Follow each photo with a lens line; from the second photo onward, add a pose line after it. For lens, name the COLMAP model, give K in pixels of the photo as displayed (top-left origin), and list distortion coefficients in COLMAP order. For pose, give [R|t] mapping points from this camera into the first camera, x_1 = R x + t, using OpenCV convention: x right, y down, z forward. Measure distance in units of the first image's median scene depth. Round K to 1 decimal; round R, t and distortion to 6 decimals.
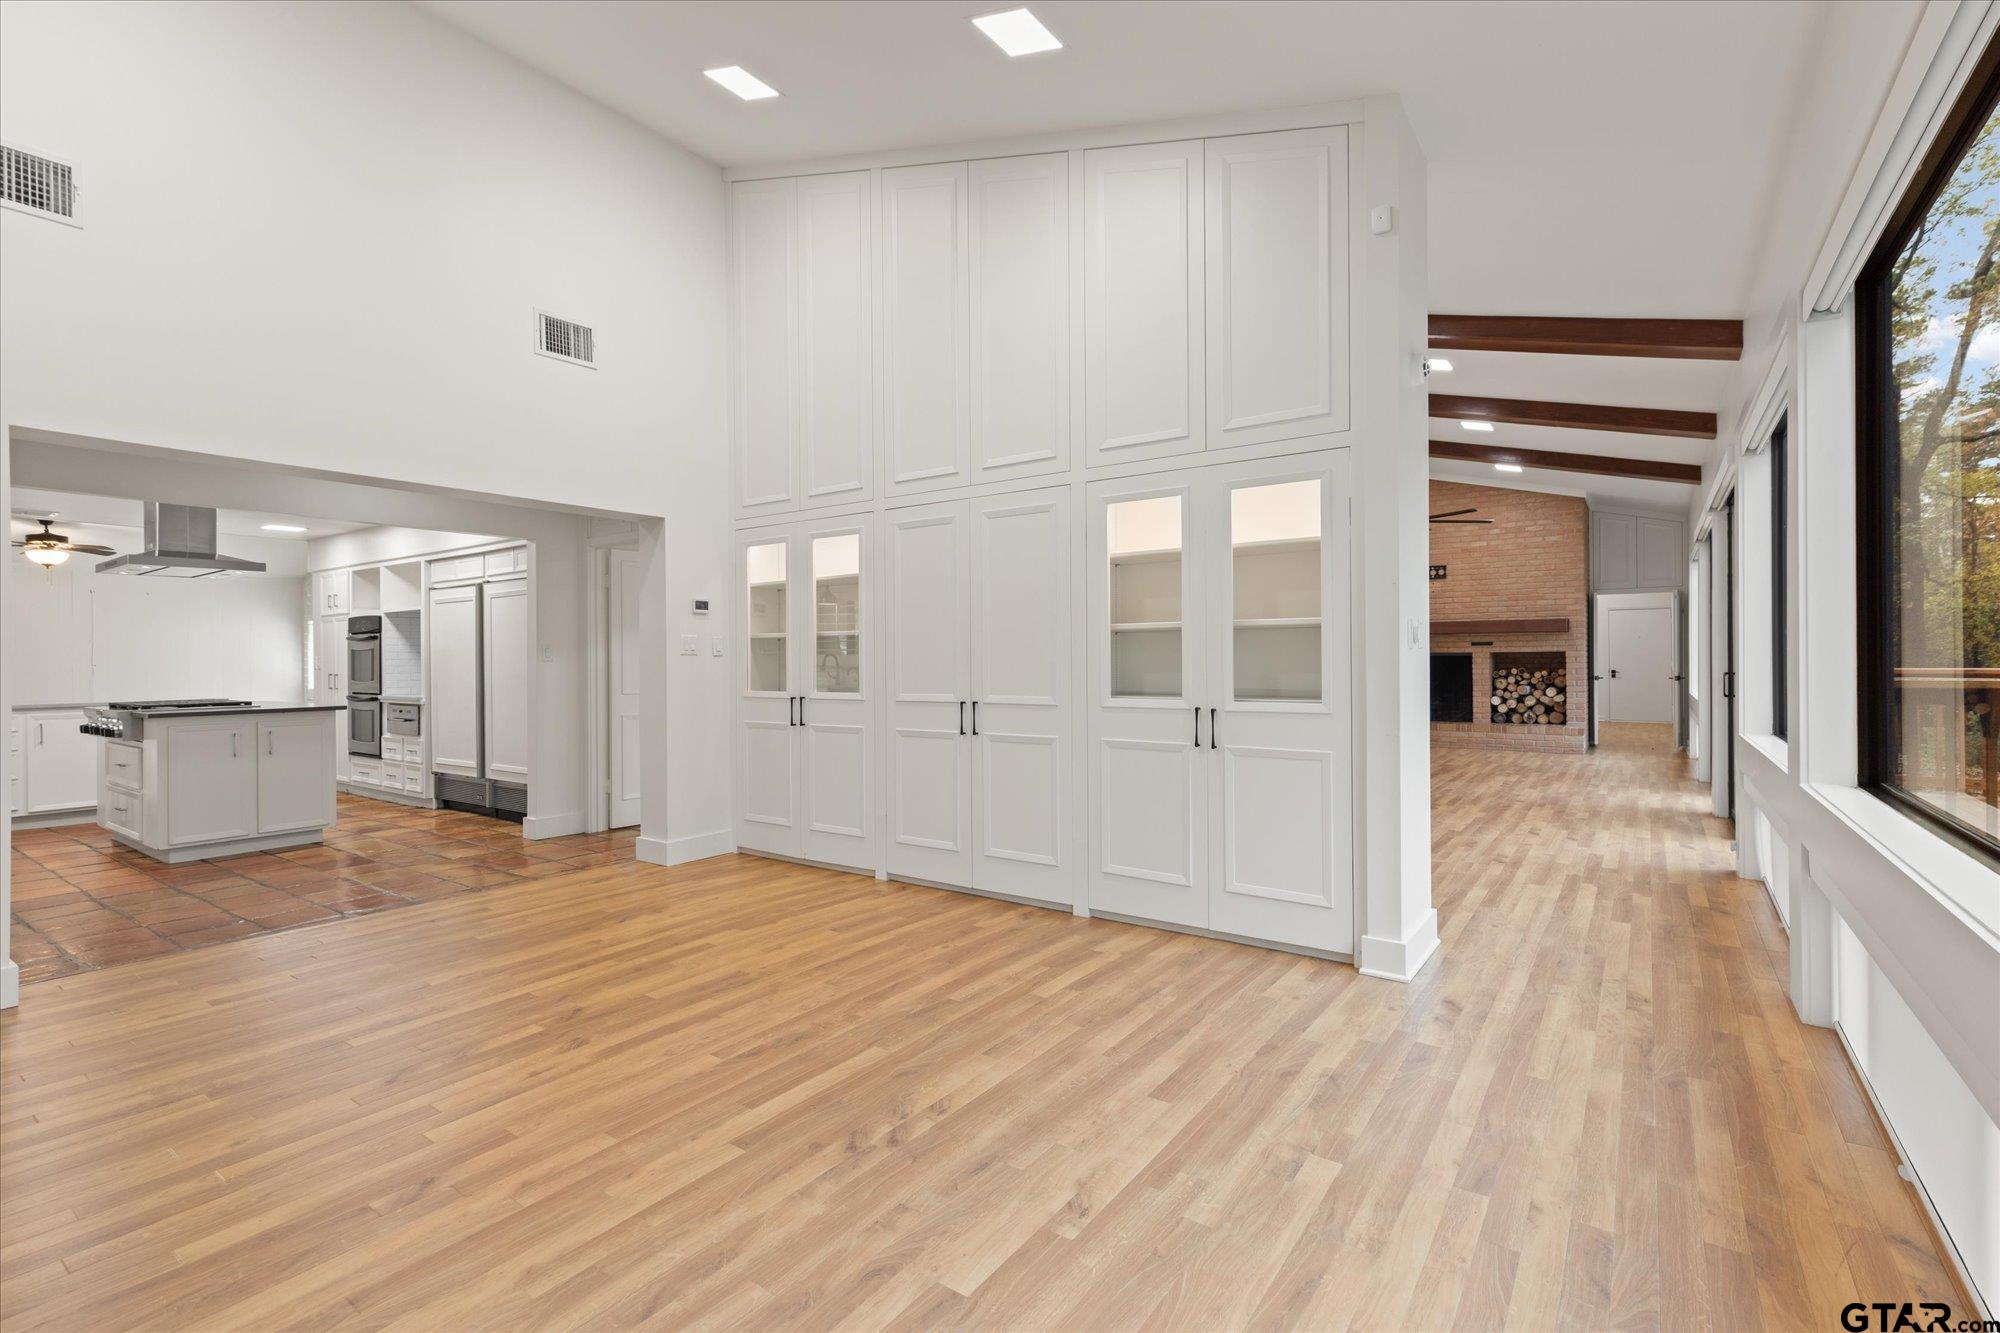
lens RADIAL K [[903.0, 0, 998.4], [0, 903.0, 662.3], [0, 0, 1]] dist [0.009987, -0.002391]
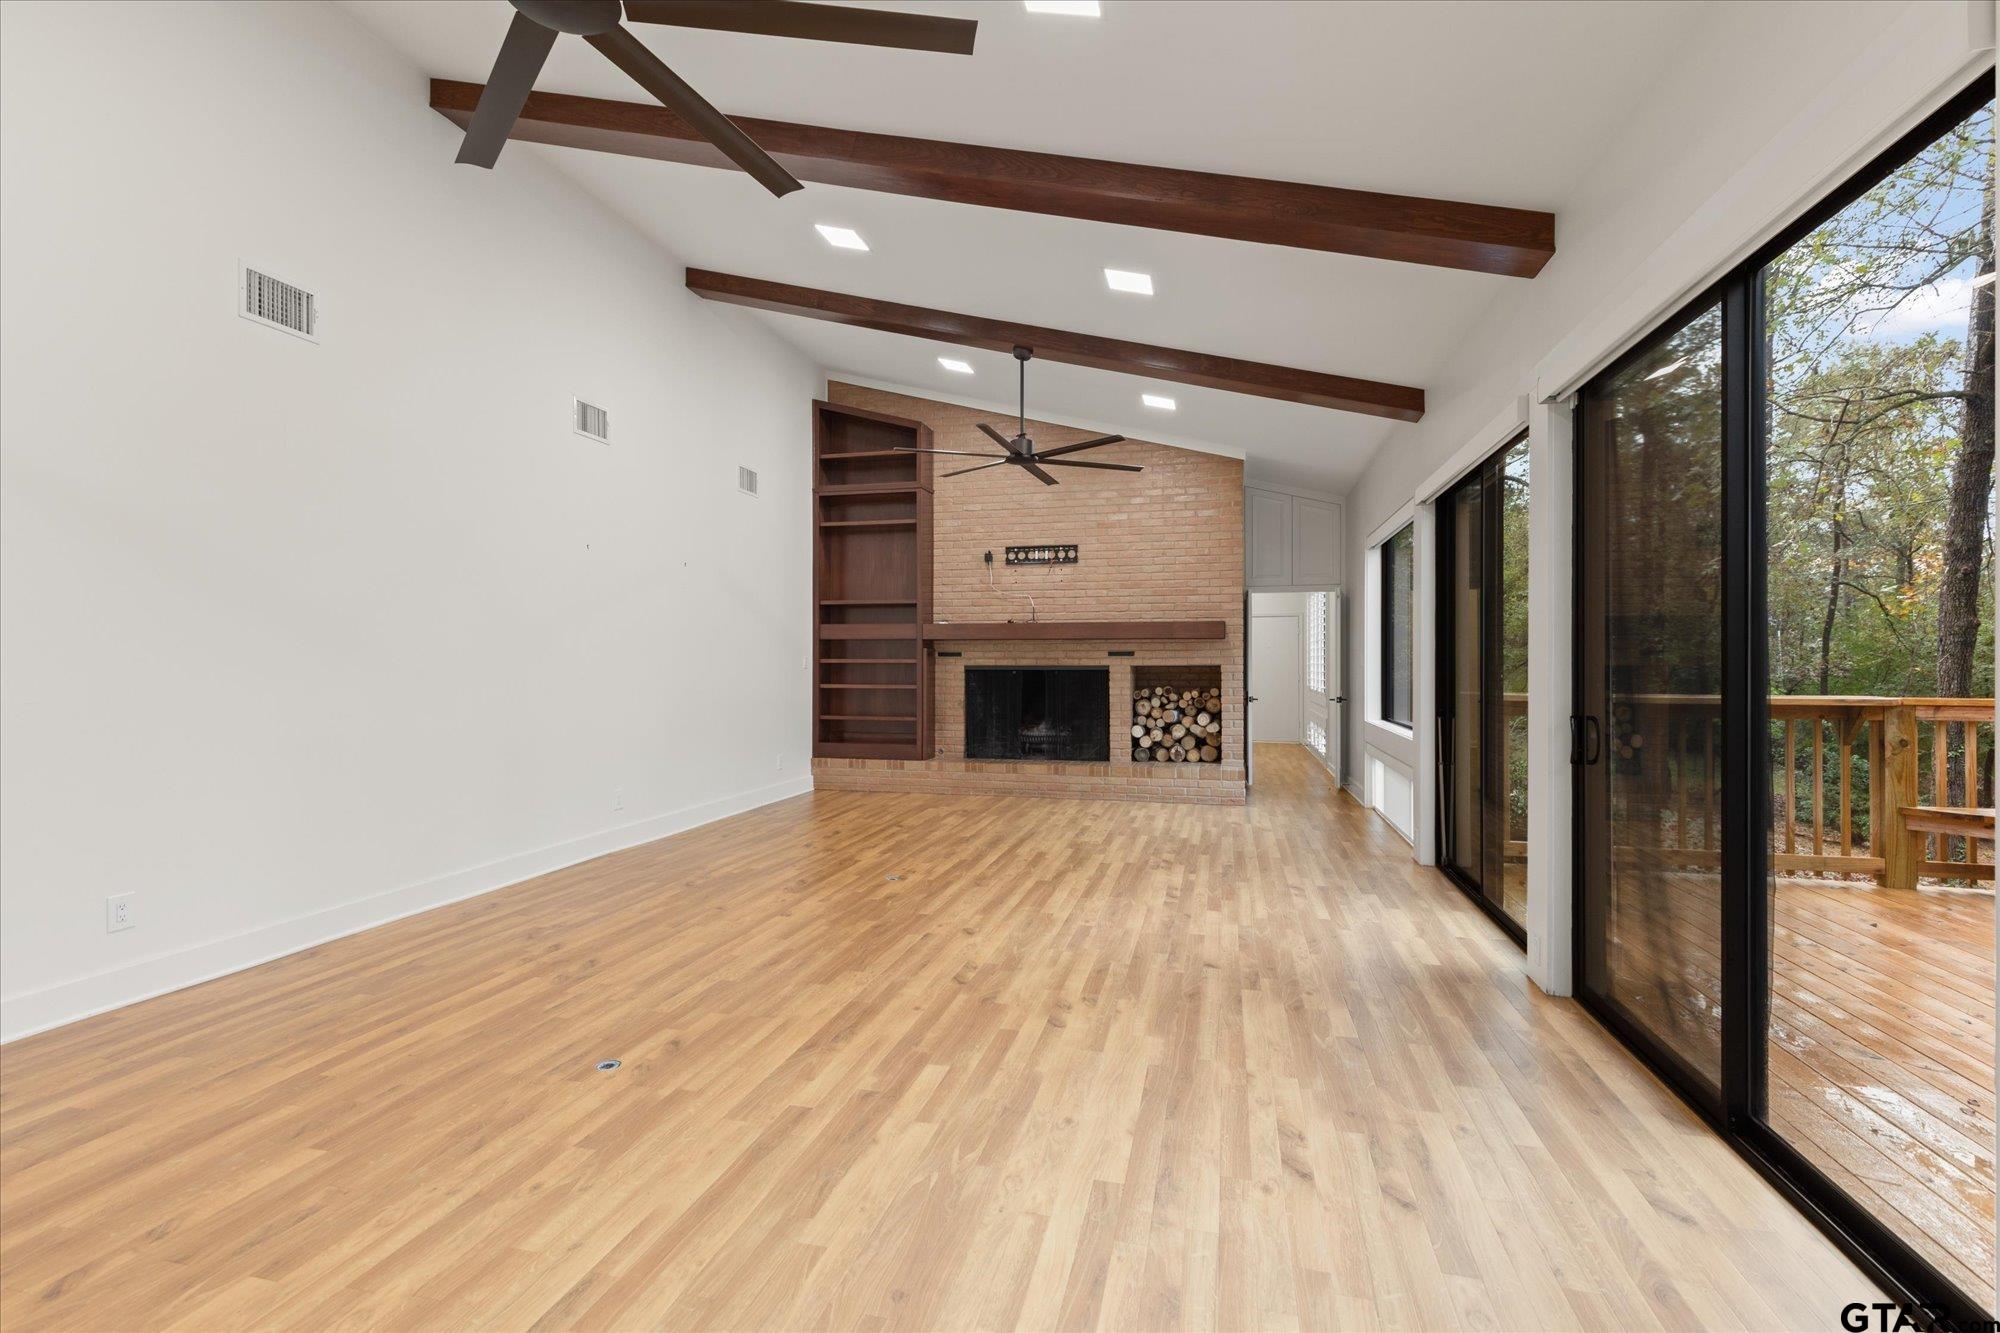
lens RADIAL K [[903.0, 0, 999.2], [0, 903.0, 660.5], [0, 0, 1]] dist [0.009987, -0.002391]
pose [[0.929735, 0.007748, 0.368148, 0.176788], [-0.004614, 0.999945, -0.009392, -0.007706], [-0.368200, 0.007034, 0.929720, 0.363882]]
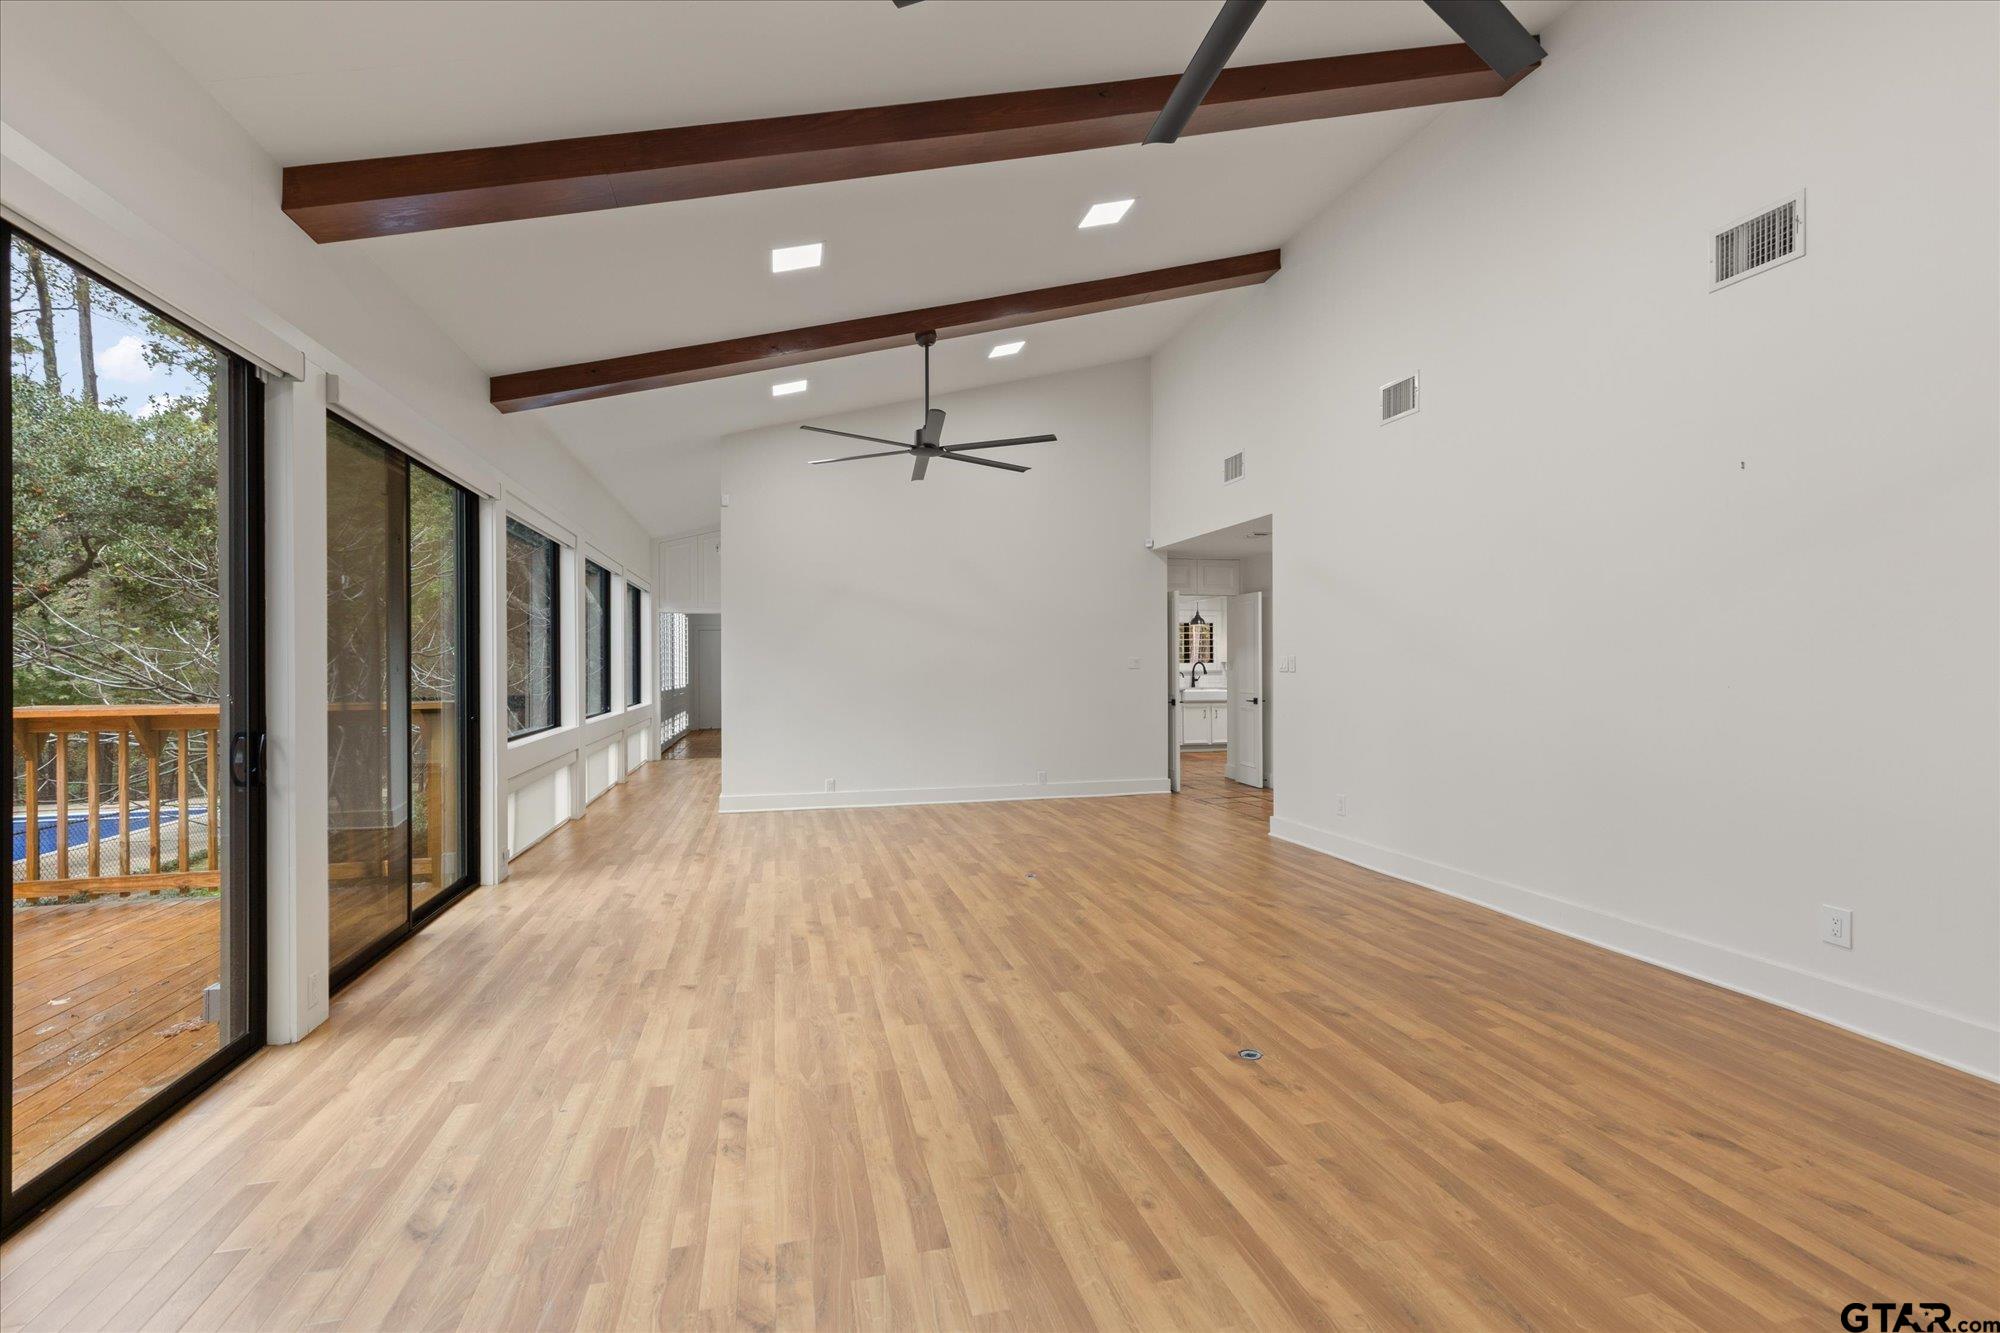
lens RADIAL K [[903.0, 0, 996.8], [0, 903.0, 652.6], [0, 0, 1]] dist [0.009987, -0.002391]
pose [[-0.651192, 0.000410, -0.758913, 0.531777], [0.007229, 0.999958, -0.005663, -0.012785], [0.758878, -0.009175, -0.651168, 0.917322]]
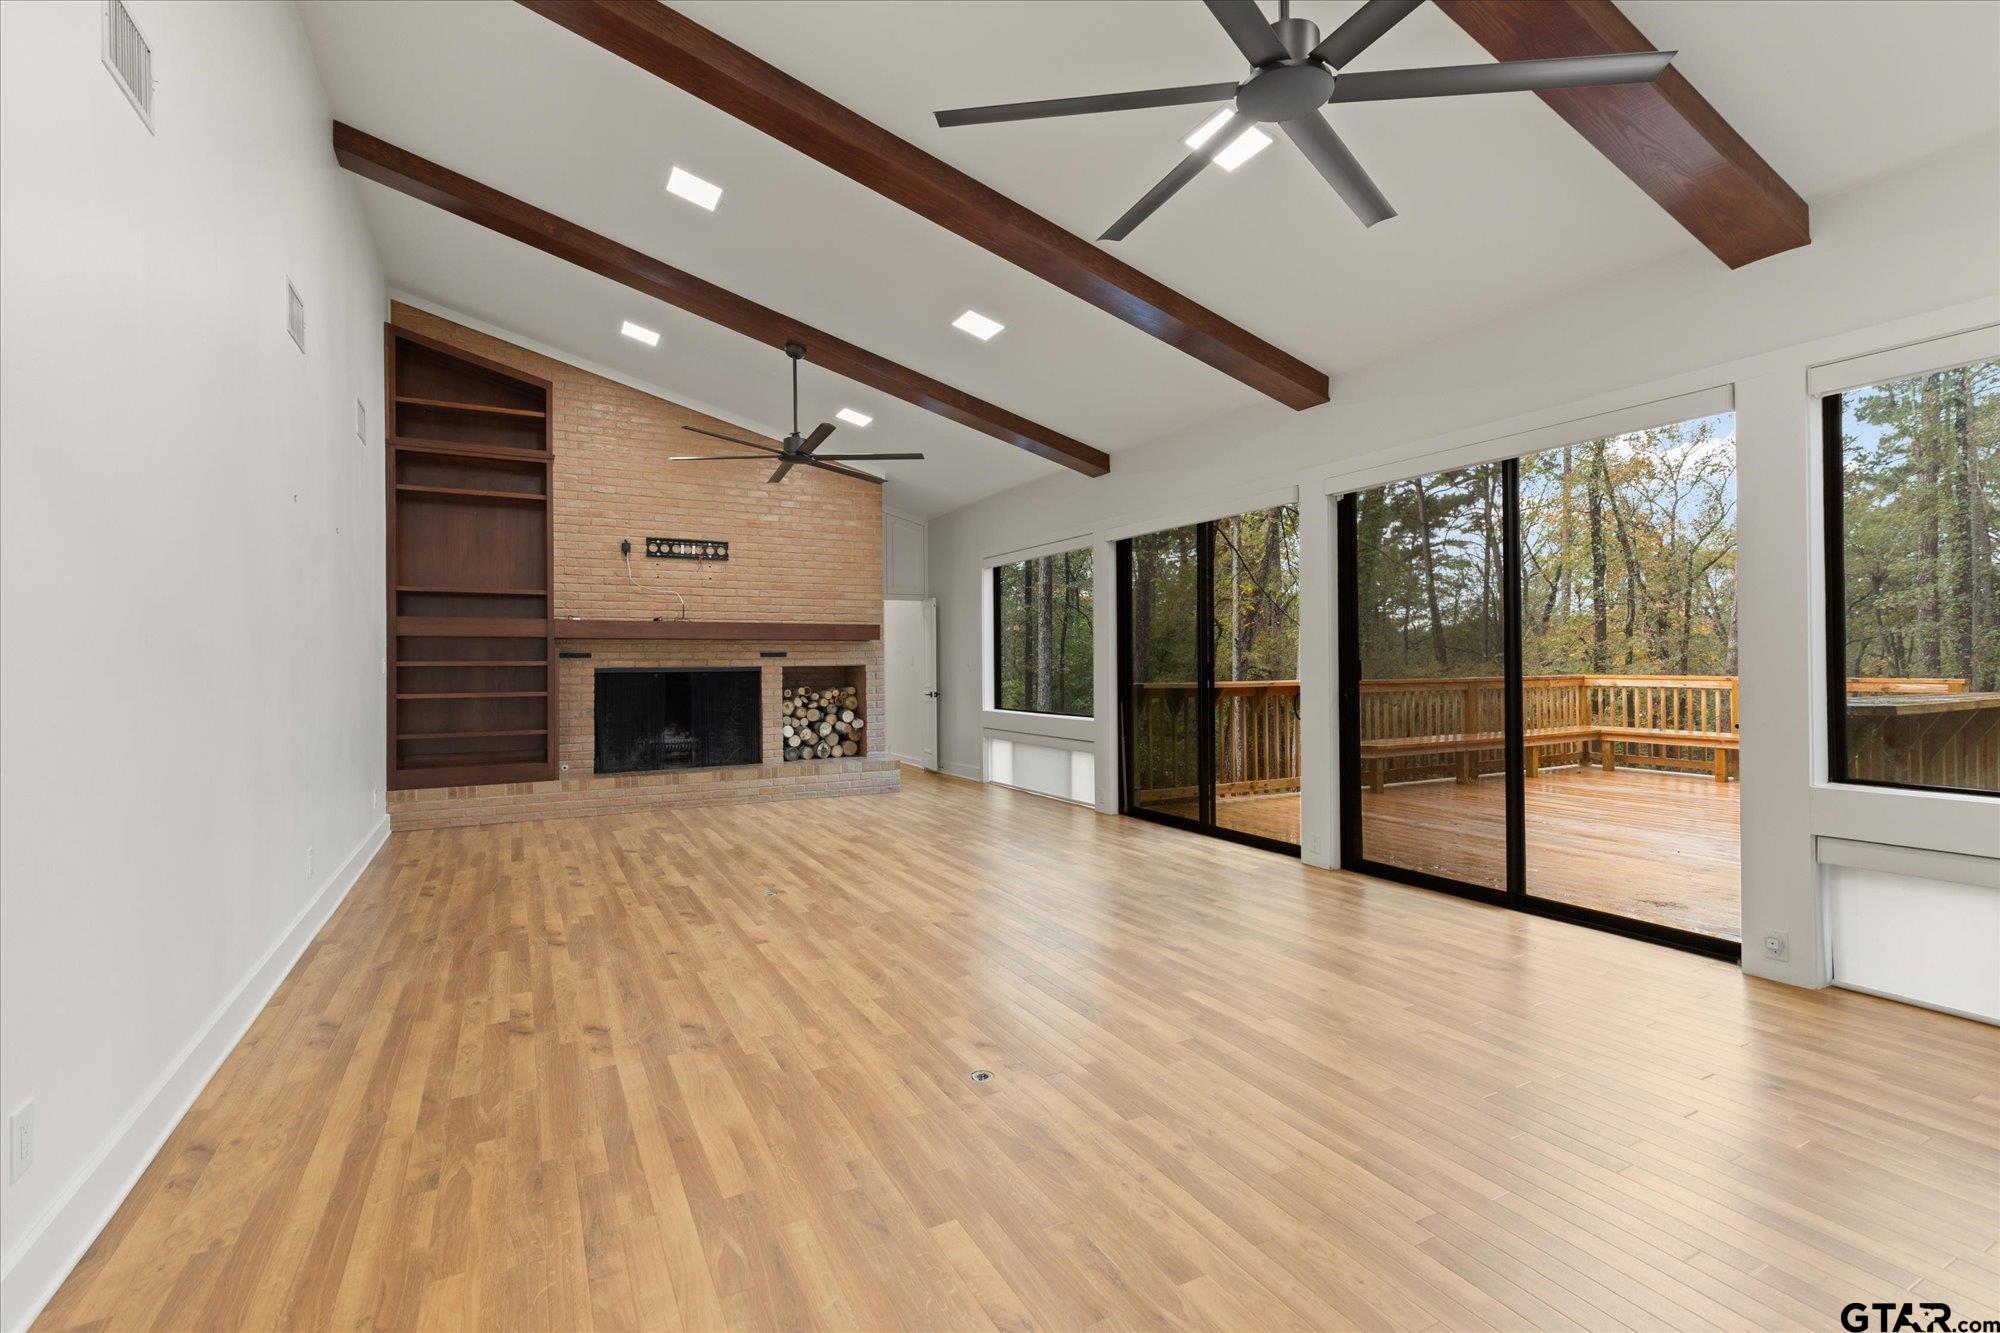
lens RADIAL K [[903.0, 0, 1001.6], [0, 903.0, 651.7], [0, 0, 1]] dist [0.009987, -0.002391]
pose [[0.441086, 0.014637, 0.897346, -0.040658], [0.008321, 0.999757, -0.020397, -0.006480], [-0.897426, 0.016464, 0.440857, 0.518653]]
